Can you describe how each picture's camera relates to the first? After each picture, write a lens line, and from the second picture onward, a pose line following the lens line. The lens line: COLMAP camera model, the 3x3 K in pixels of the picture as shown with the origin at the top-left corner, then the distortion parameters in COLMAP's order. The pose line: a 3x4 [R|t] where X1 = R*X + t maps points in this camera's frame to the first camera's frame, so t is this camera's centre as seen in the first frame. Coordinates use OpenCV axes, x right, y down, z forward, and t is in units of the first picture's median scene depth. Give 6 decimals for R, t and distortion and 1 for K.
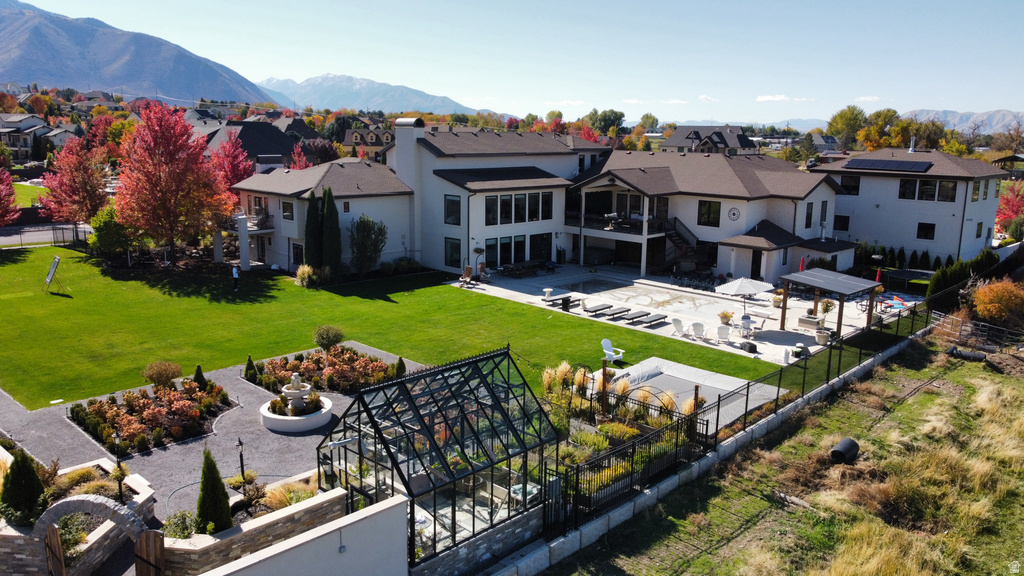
lens RADIAL K [[774.6, 0, 509.3], [0, 774.6, 284.7], [0, 0, 1]] dist [-0.001947, -0.000490]
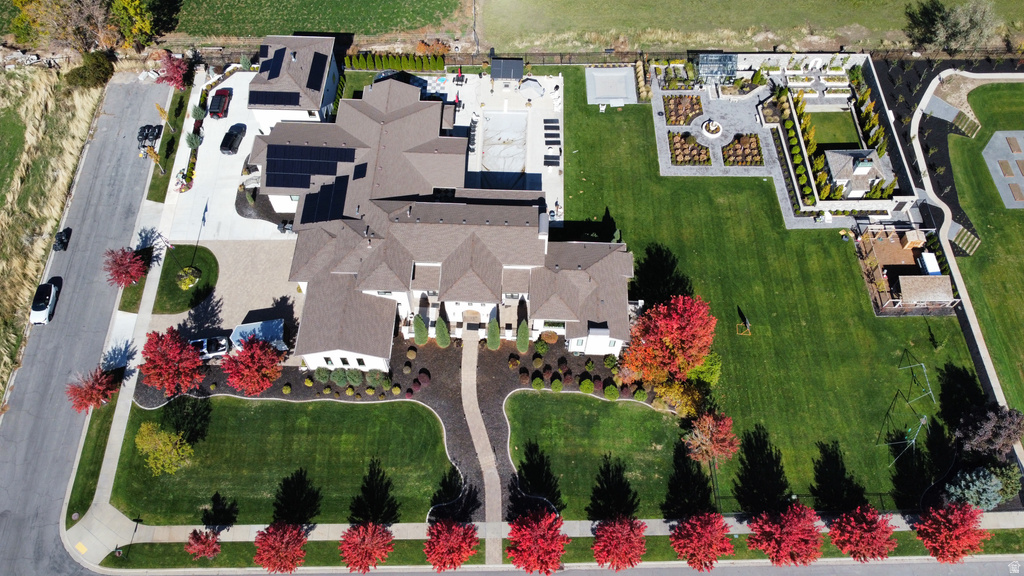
lens RADIAL K [[774.6, 0, 513.5], [0, 774.6, 288.5], [0, 0, 1]] dist [-0.001947, -0.000490]
pose [[-0.702556, -0.625272, 0.339780, -0.824350], [0.128433, 0.358219, 0.924762, -1.895596], [-0.699943, 0.693336, -0.171363, 1.746418]]
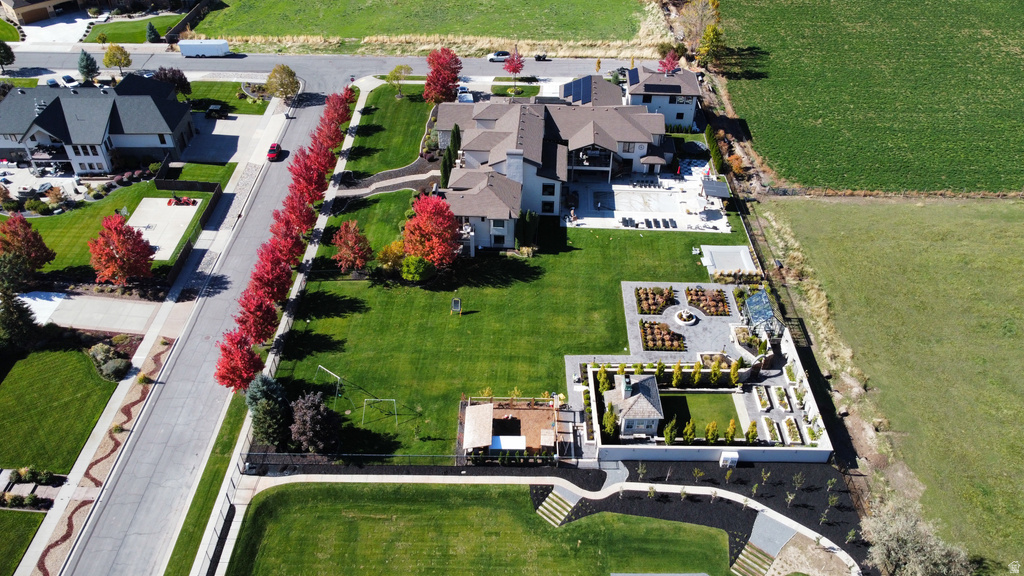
lens RADIAL K [[774.6, 0, 504.7], [0, 774.6, 281.2], [0, 0, 1]] dist [-0.001947, -0.000490]
pose [[0.733630, -0.437629, 0.519873, -1.651086], [0.141880, 0.846808, 0.512626, -1.188121], [-0.664573, -0.302319, 0.683335, -0.504072]]
